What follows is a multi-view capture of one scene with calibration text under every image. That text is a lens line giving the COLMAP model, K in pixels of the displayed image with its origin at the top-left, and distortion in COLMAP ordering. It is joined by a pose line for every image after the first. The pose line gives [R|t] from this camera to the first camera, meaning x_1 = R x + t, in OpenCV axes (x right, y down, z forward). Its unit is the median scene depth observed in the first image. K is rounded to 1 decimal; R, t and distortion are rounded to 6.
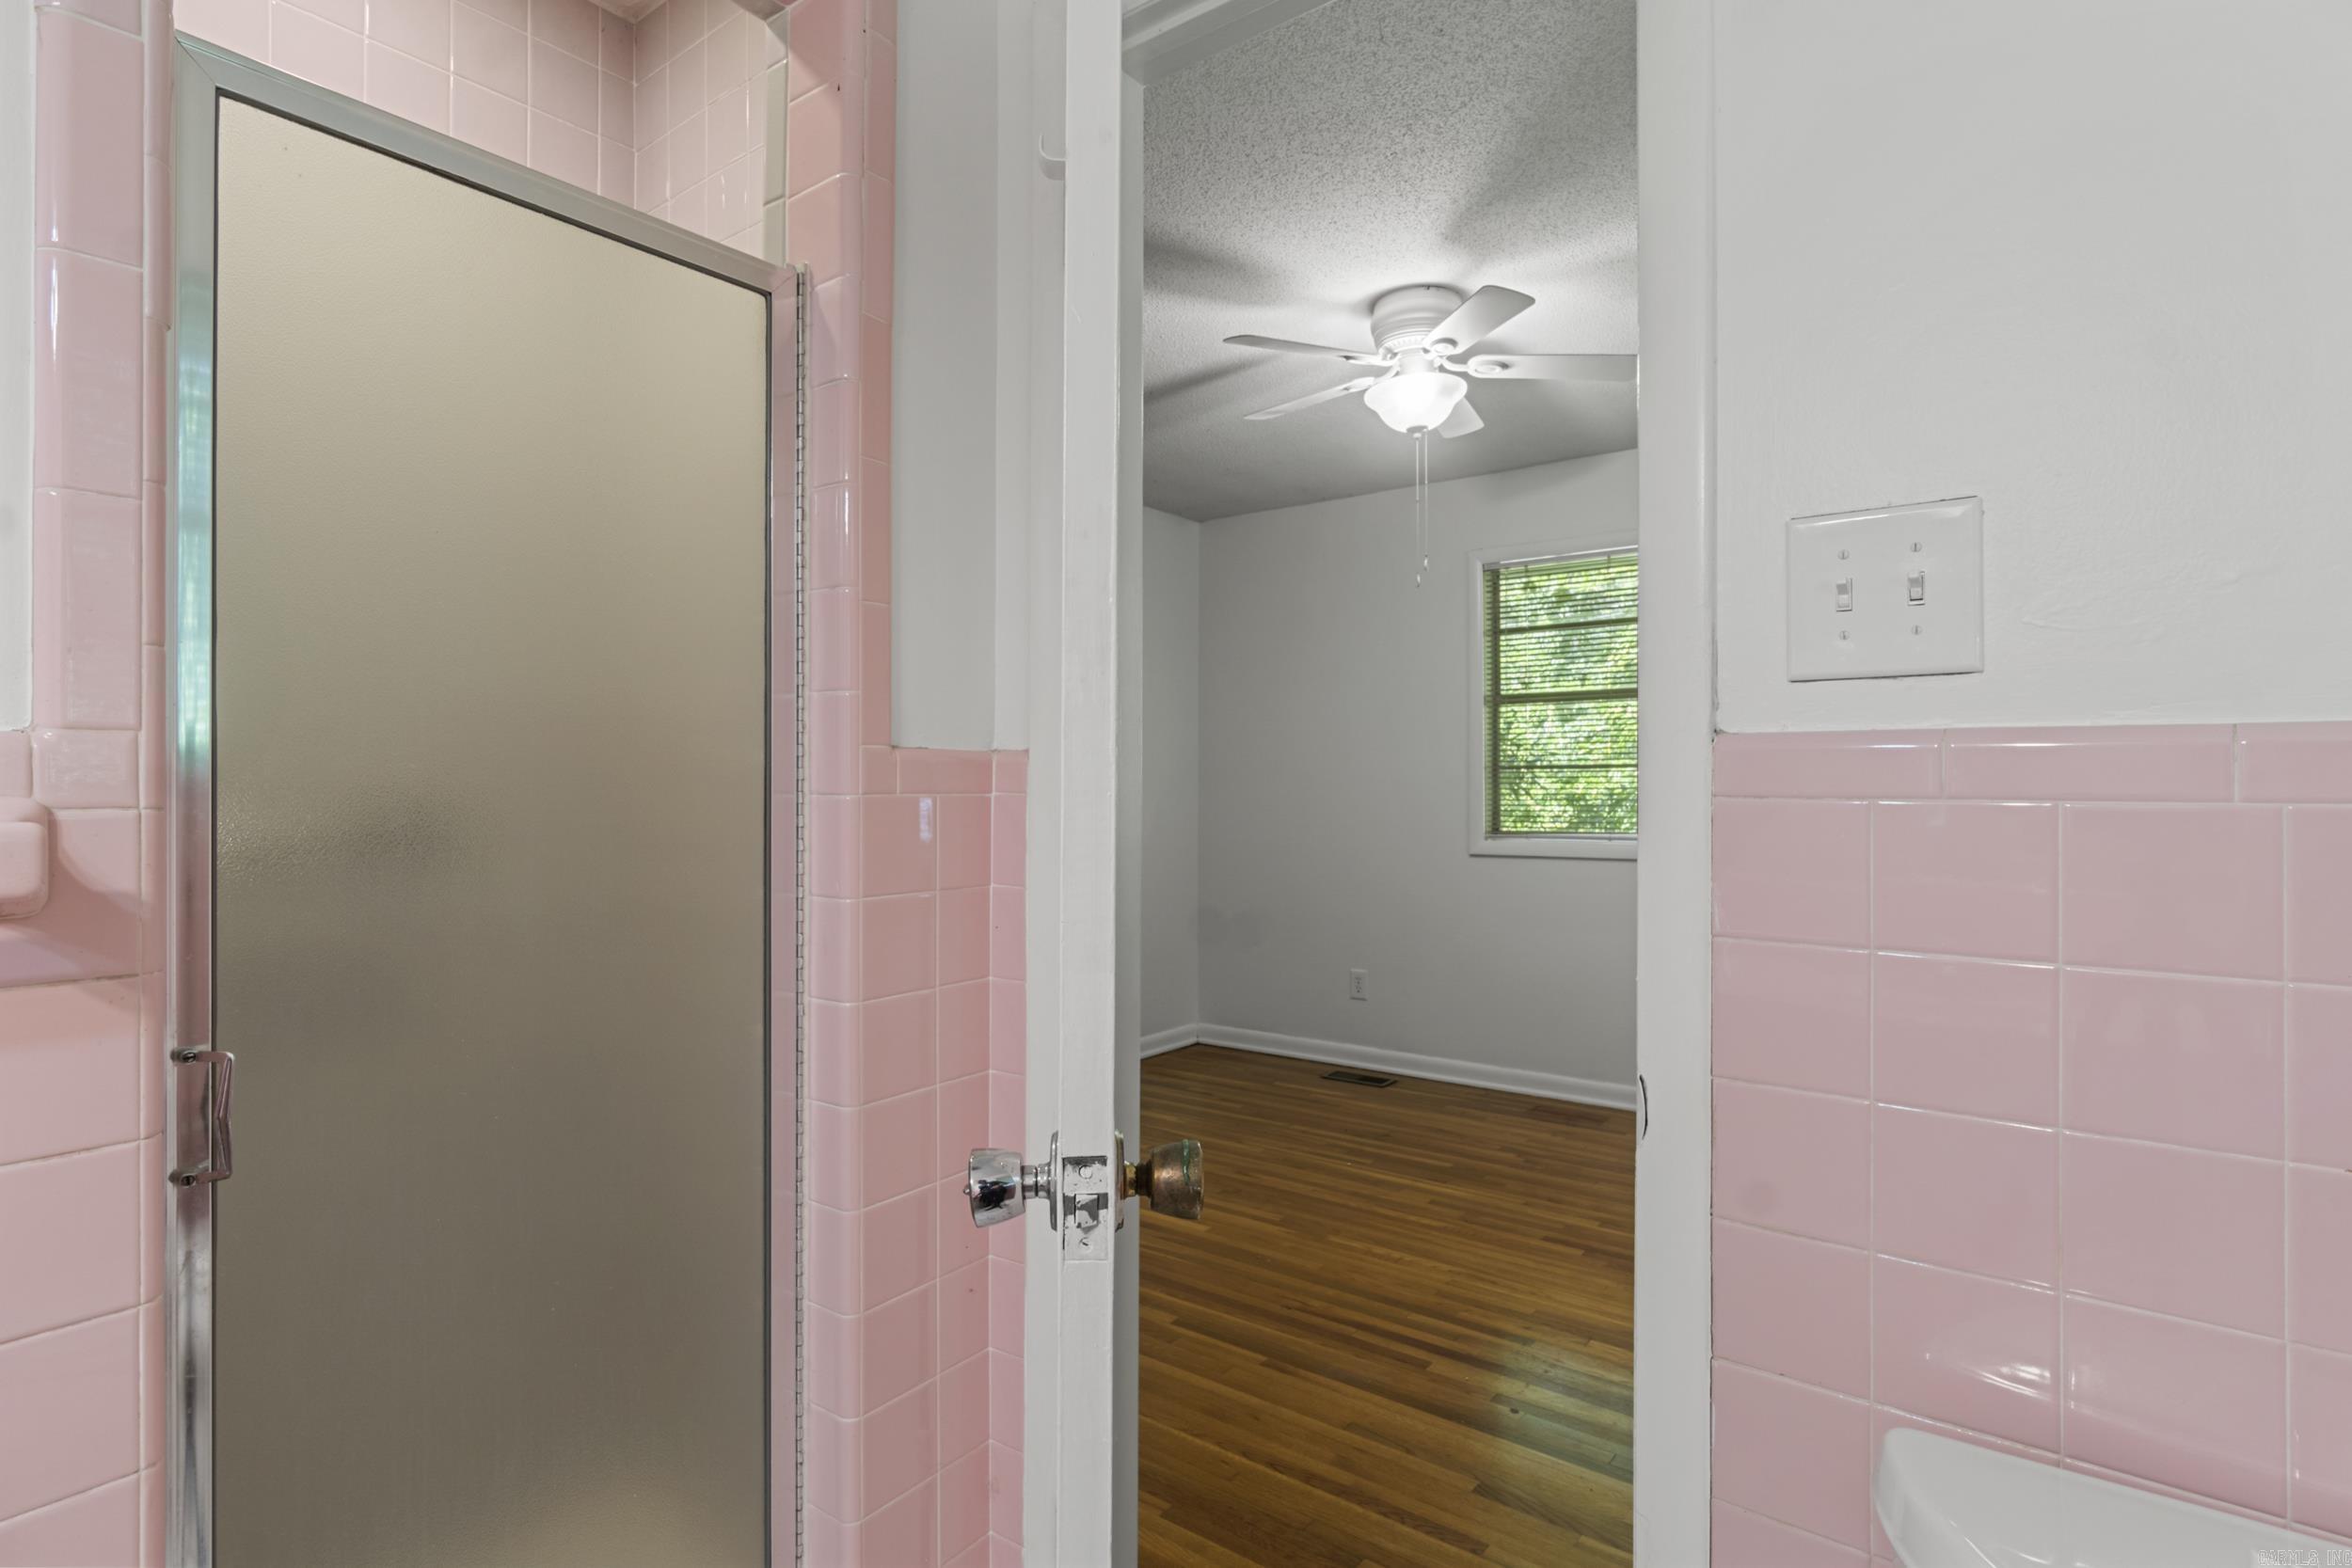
lens RADIAL K [[1185.4, 0, 1152.7], [0, 1185.4, 771.7], [0, 0, 1]] dist [-0.010239, 0.001184]
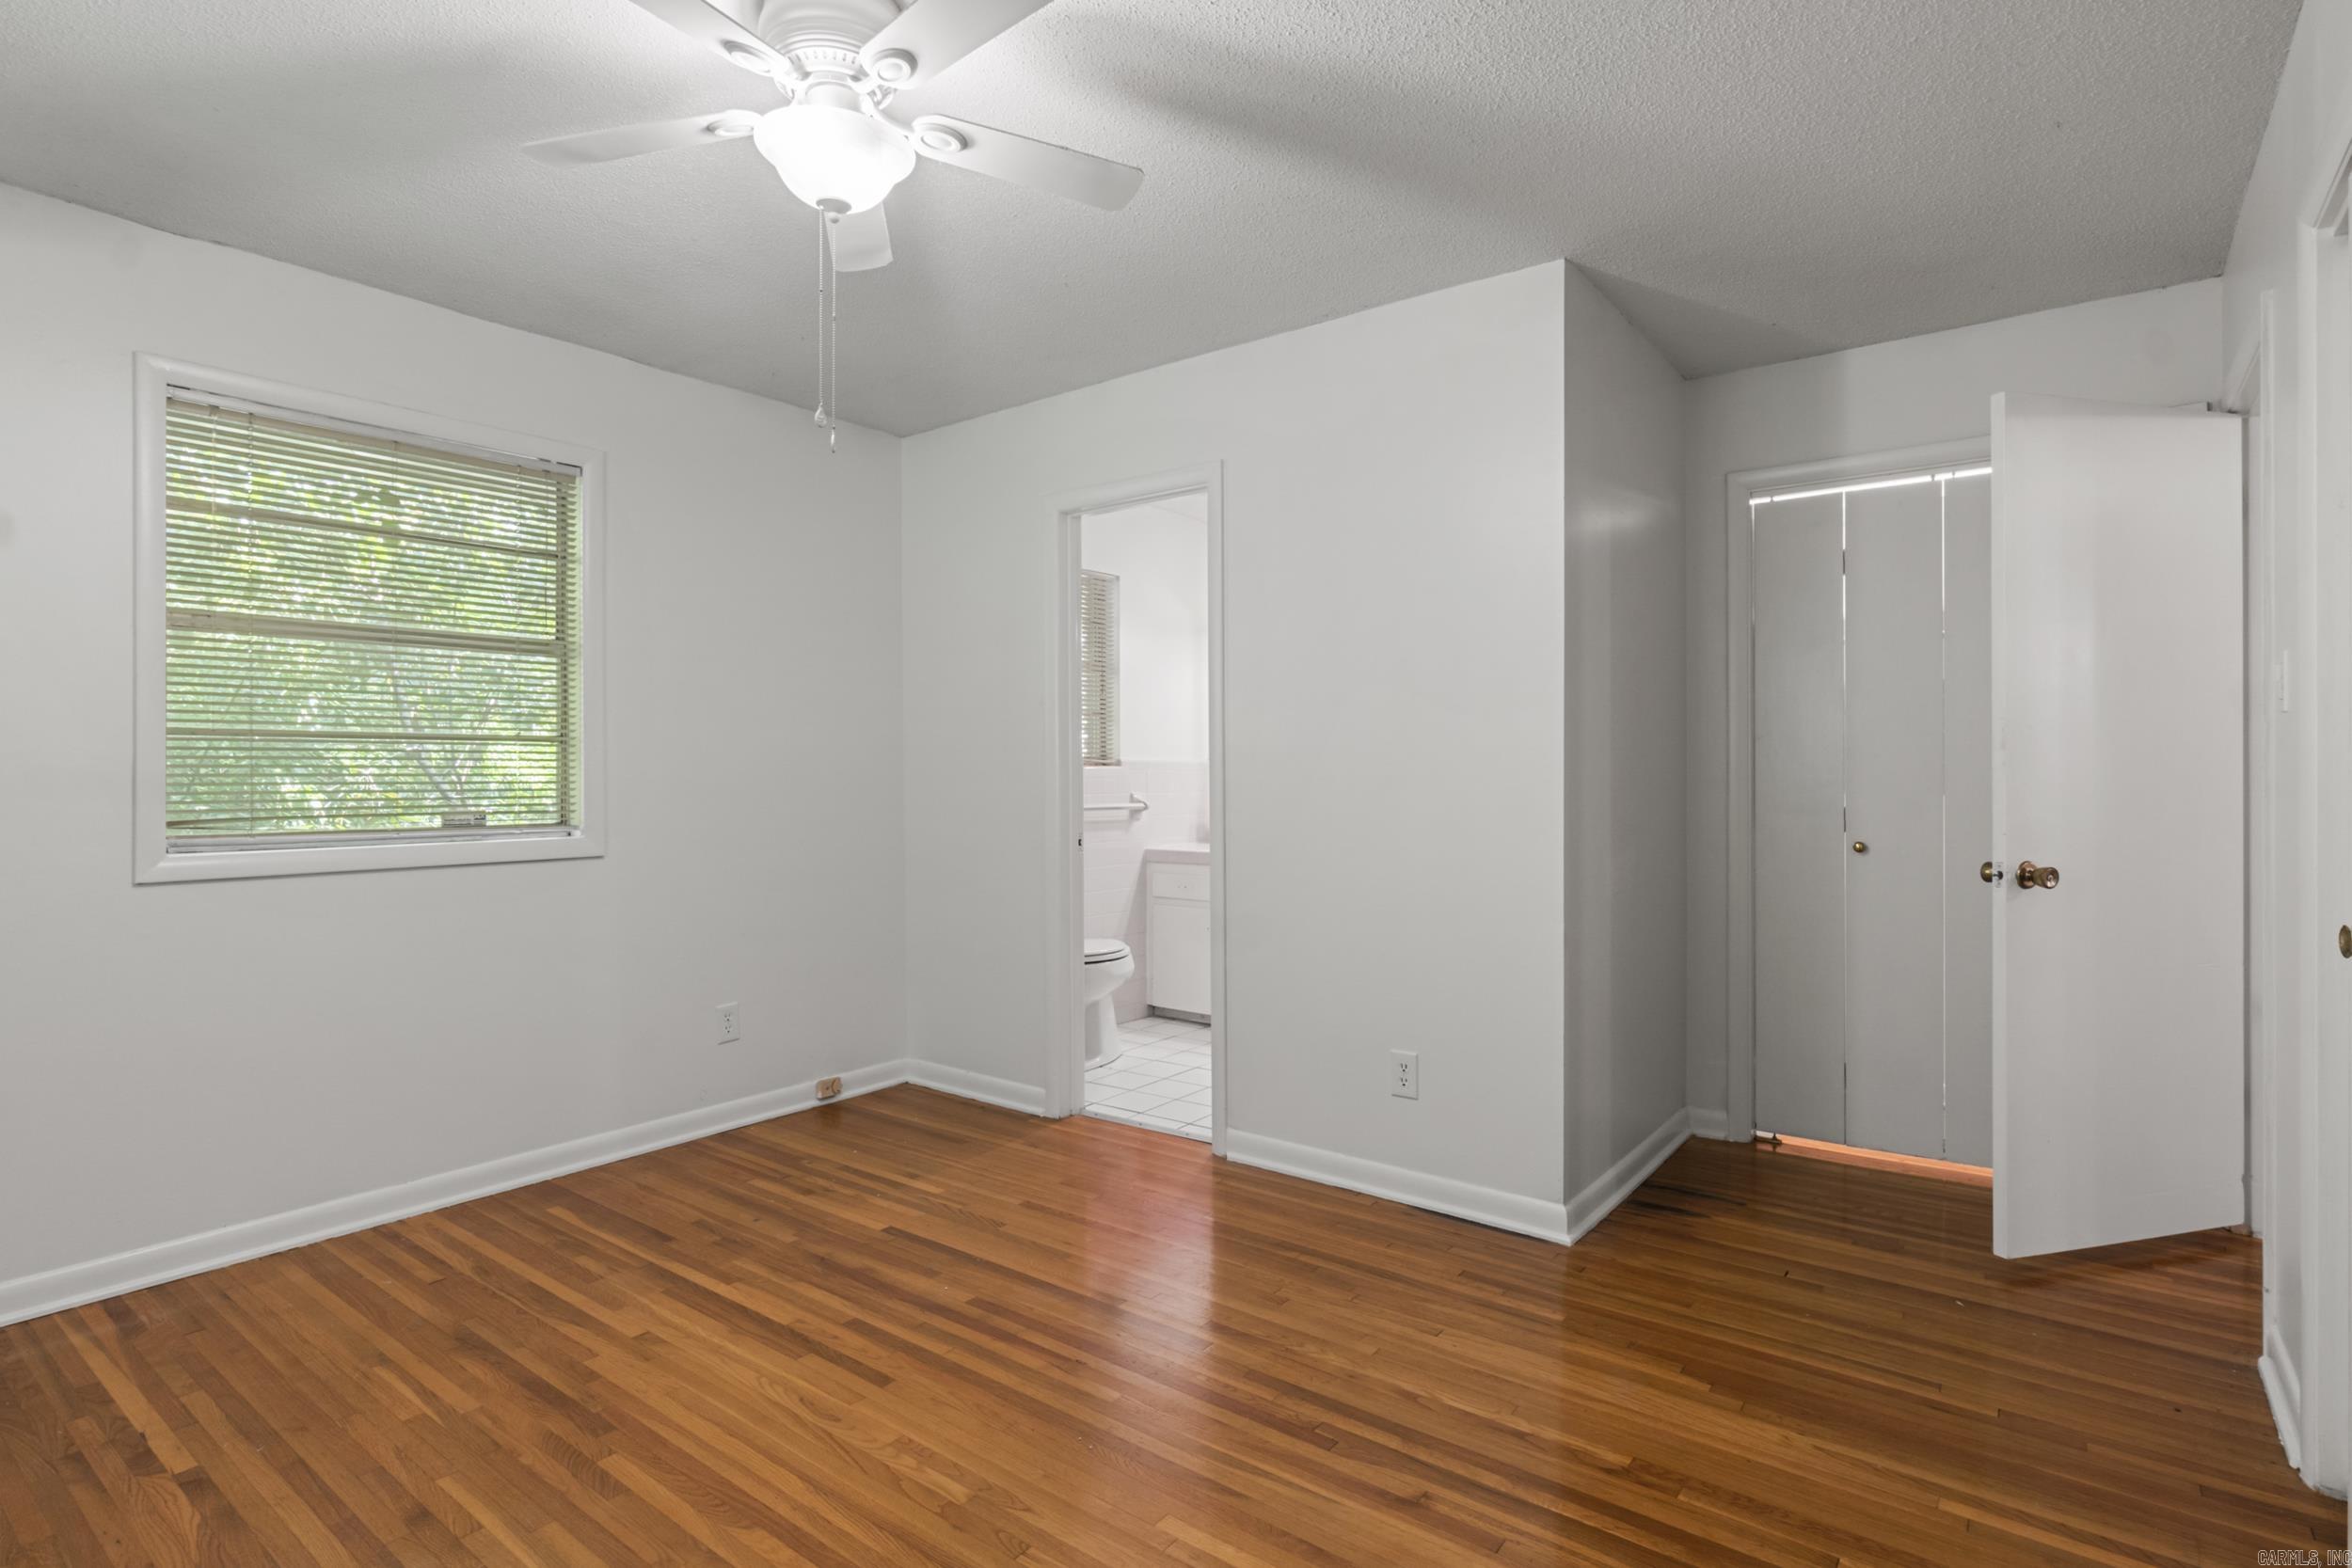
lens RADIAL K [[1185.4, 0, 1152.7], [0, 1185.4, 771.7], [0, 0, 1]] dist [-0.010239, 0.001184]
pose [[-0.999988, 0.004078, 0.002736, 0.045040], [0.004061, 0.999974, -0.006018, 0.019571], [-0.002760, -0.006007, -0.999978, 1.471467]]
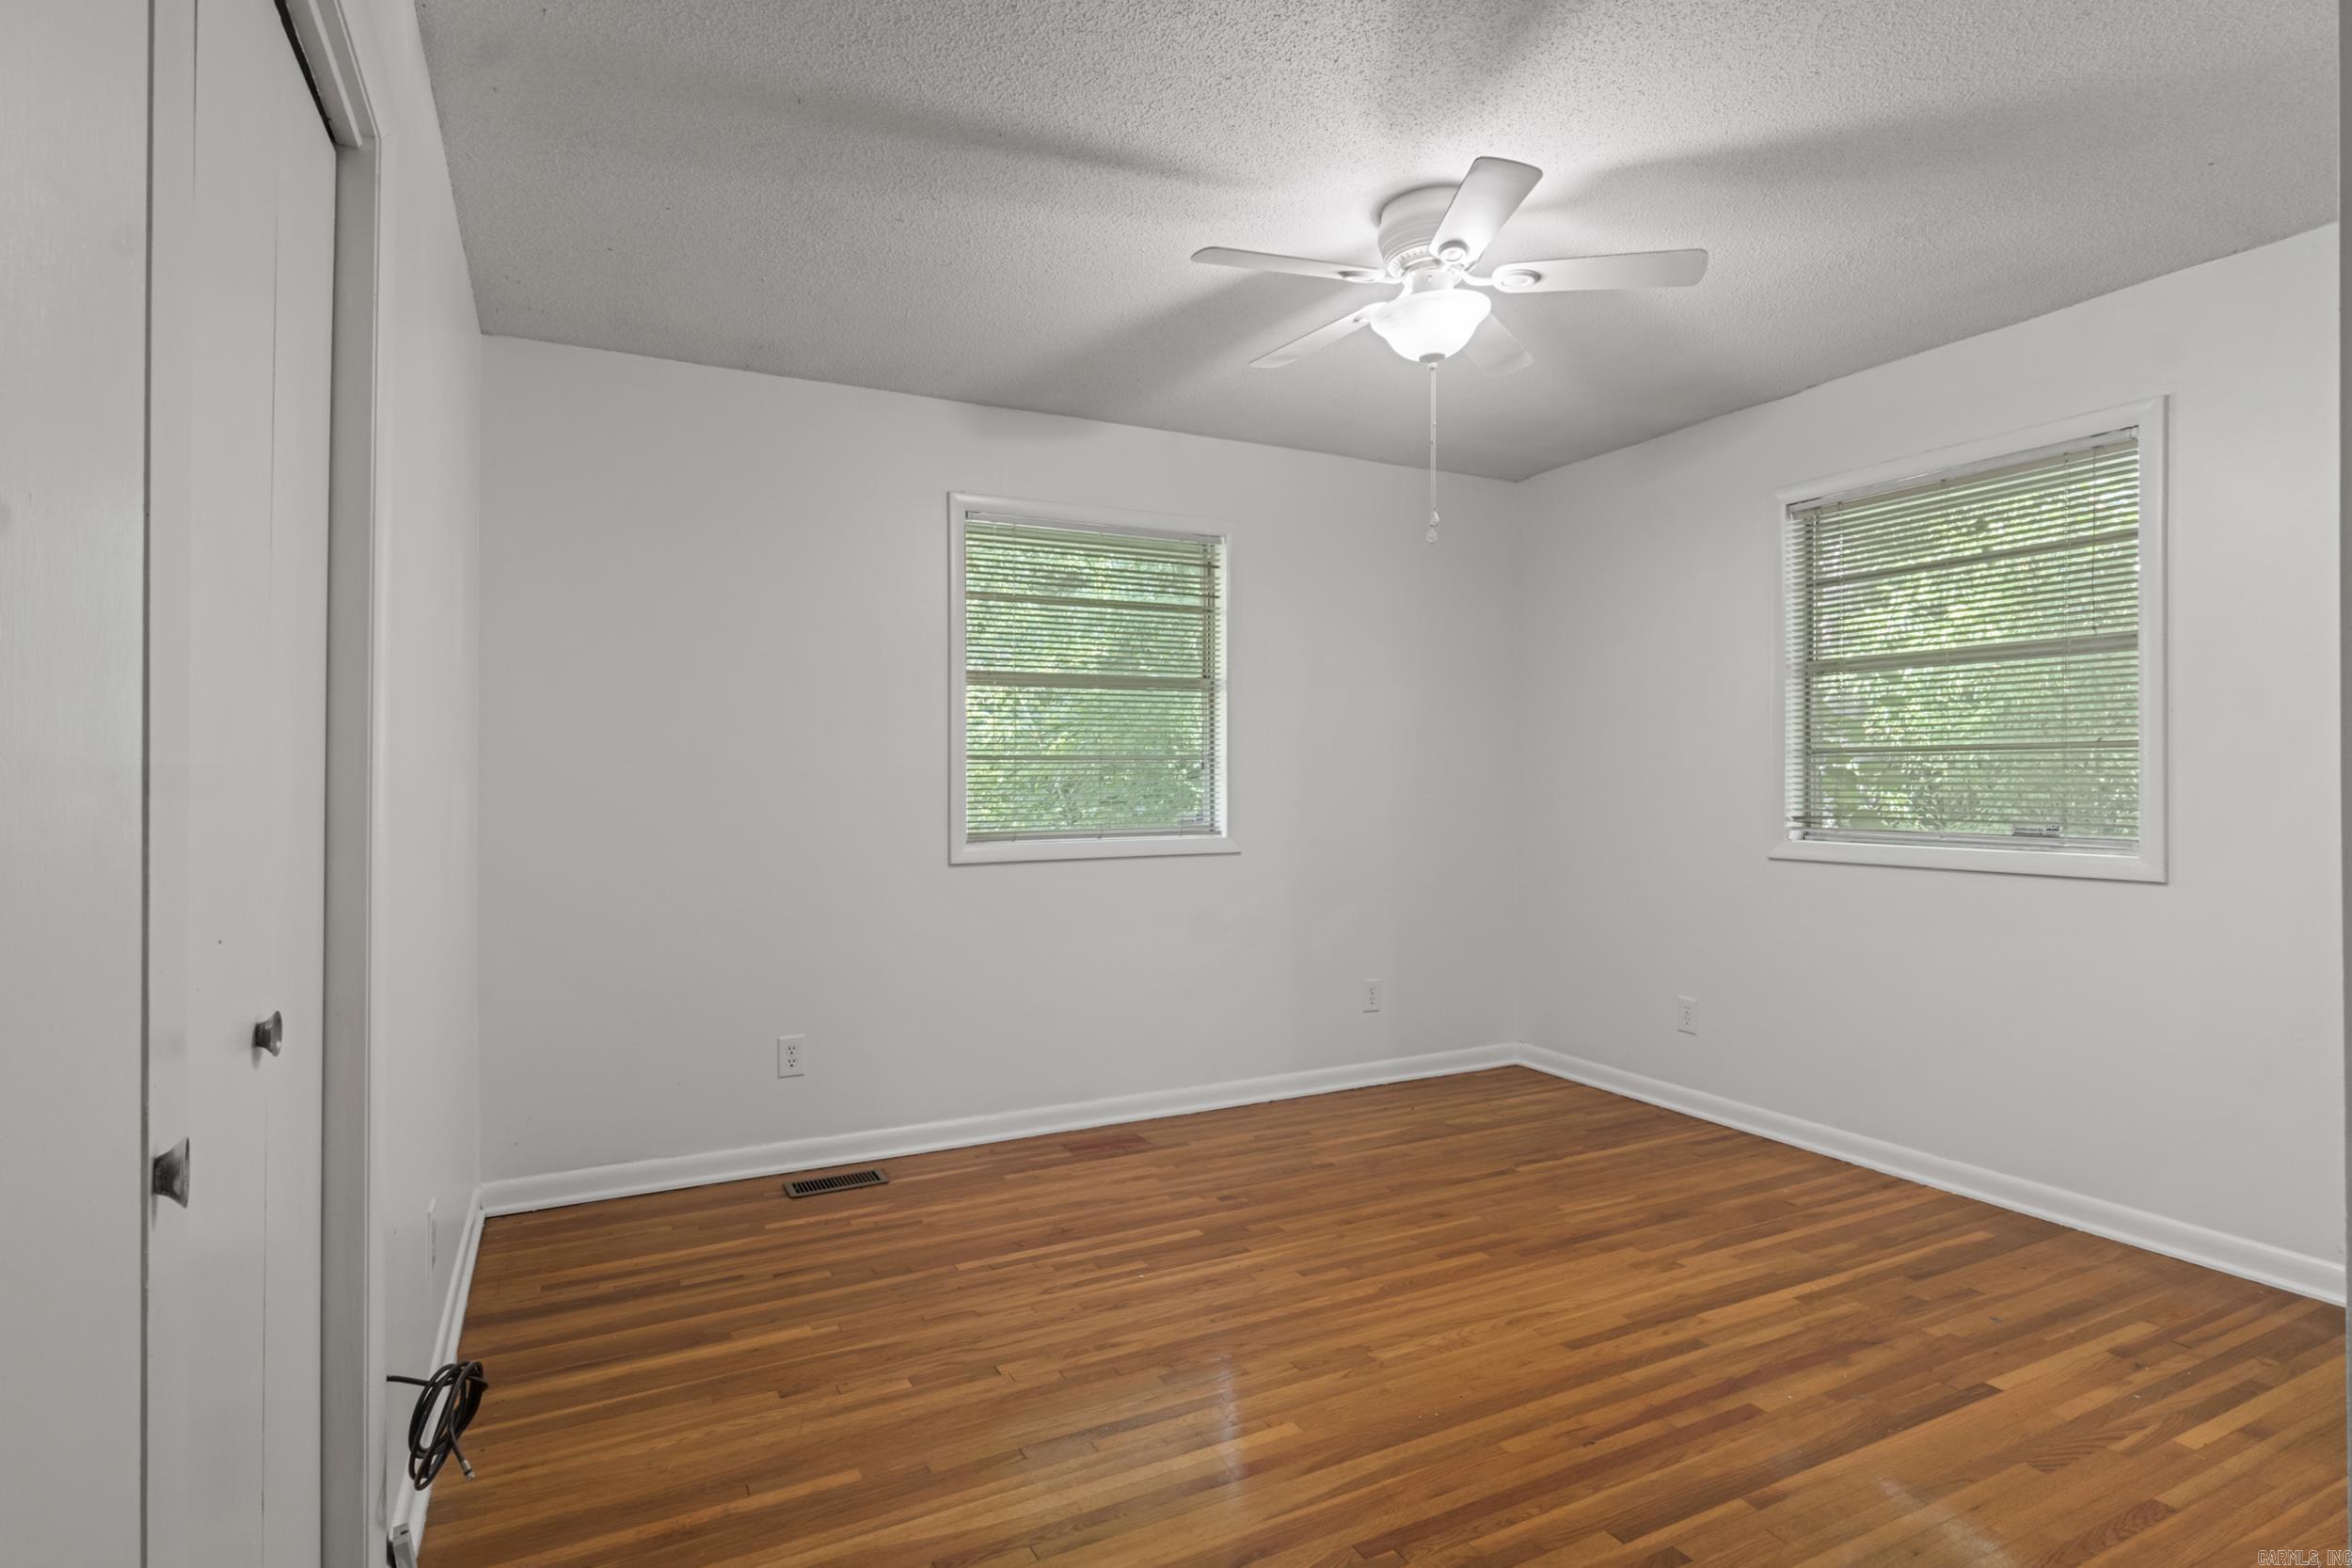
lens RADIAL K [[1185.4, 0, 1152.7], [0, 1185.4, 771.7], [0, 0, 1]] dist [-0.010239, 0.001184]
pose [[0.434493, 0.005024, 0.900661, -0.560374], [-0.006554, 0.999976, -0.002416, 0.011194], [-0.900651, -0.004853, 0.434516, 0.726431]]
